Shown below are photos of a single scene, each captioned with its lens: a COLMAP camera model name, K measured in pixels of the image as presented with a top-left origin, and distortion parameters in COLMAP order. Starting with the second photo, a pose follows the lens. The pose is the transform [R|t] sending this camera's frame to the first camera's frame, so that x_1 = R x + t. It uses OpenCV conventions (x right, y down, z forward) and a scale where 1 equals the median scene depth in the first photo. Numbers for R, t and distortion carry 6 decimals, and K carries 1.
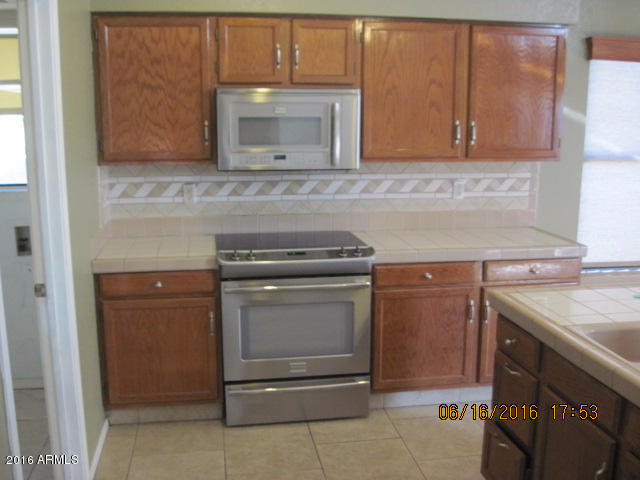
lens RADIAL K [[663.5, 0, 317.2], [0, 663.5, 244.6], [0, 0, 1]] dist [-0.111469, 0.000000]
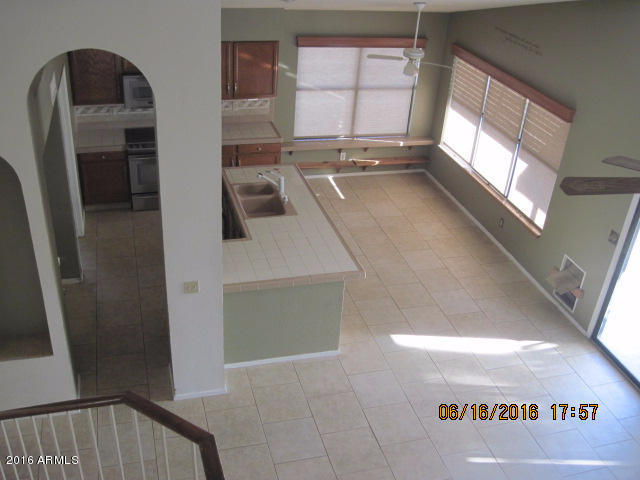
lens RADIAL K [[663.5, 0, 315.6], [0, 663.5, 240.0], [0, 0, 1]] dist [-0.111469, 0.000000]
pose [[0.990343, -0.007140, 0.138453, 0.196160], [-0.039386, 0.943035, 0.330353, -0.457140], [-0.132924, -0.332616, 0.933647, -1.417110]]
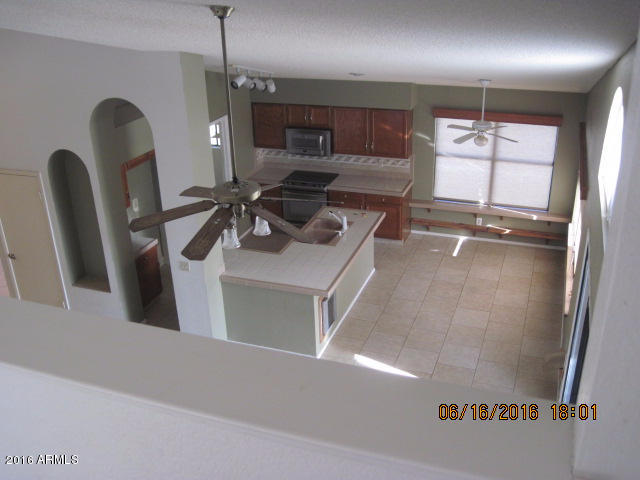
lens RADIAL K [[663.5, 0, 320.7], [0, 663.5, 239.8], [0, 0, 1]] dist [-0.111469, 0.000000]
pose [[0.871834, 0.172930, -0.458258, 1.438585], [-0.058822, 0.965795, 0.252548, -0.499764], [0.486256, -0.193224, 0.852185, -1.603605]]
